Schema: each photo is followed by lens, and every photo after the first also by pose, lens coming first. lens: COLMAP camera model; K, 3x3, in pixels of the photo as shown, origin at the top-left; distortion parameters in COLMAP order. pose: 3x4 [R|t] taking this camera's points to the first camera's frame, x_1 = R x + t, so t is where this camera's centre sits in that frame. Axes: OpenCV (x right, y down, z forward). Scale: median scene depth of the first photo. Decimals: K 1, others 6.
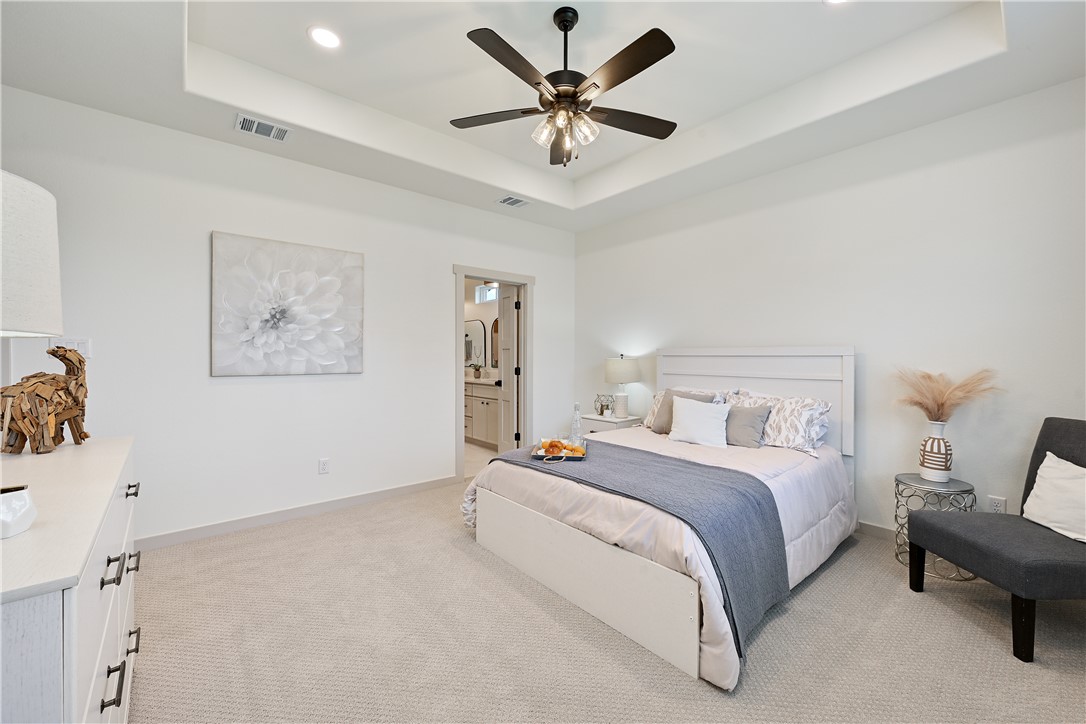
lens RADIAL K [[429.1, 0, 545.1], [0, 429.1, 359.2], [0, 0, 1]] dist [-0.002164, 0.000120]
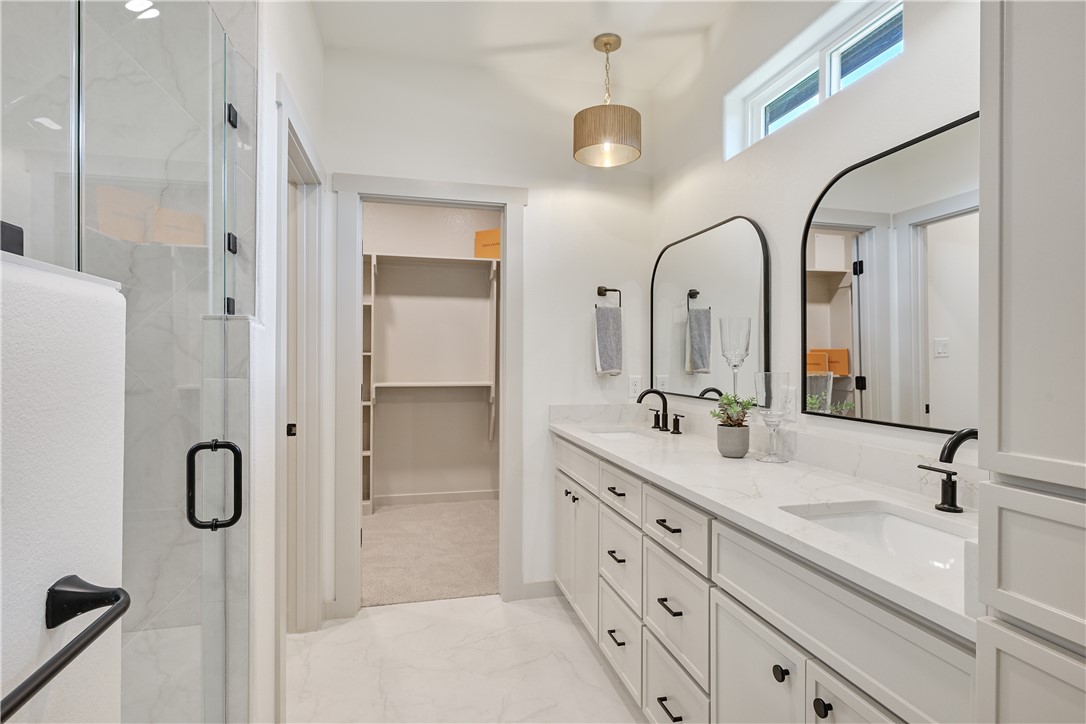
lens RADIAL K [[574.5, 0, 545.1], [0, 574.5, 367.3], [0, 0, 1]] dist [-0.000617, 0.000575]
pose [[0.902371, 0.002973, -0.430950, -0.114057], [0.003000, 0.999909, 0.013179, -0.008422], [0.430950, -0.013185, 0.902279, 0.661714]]
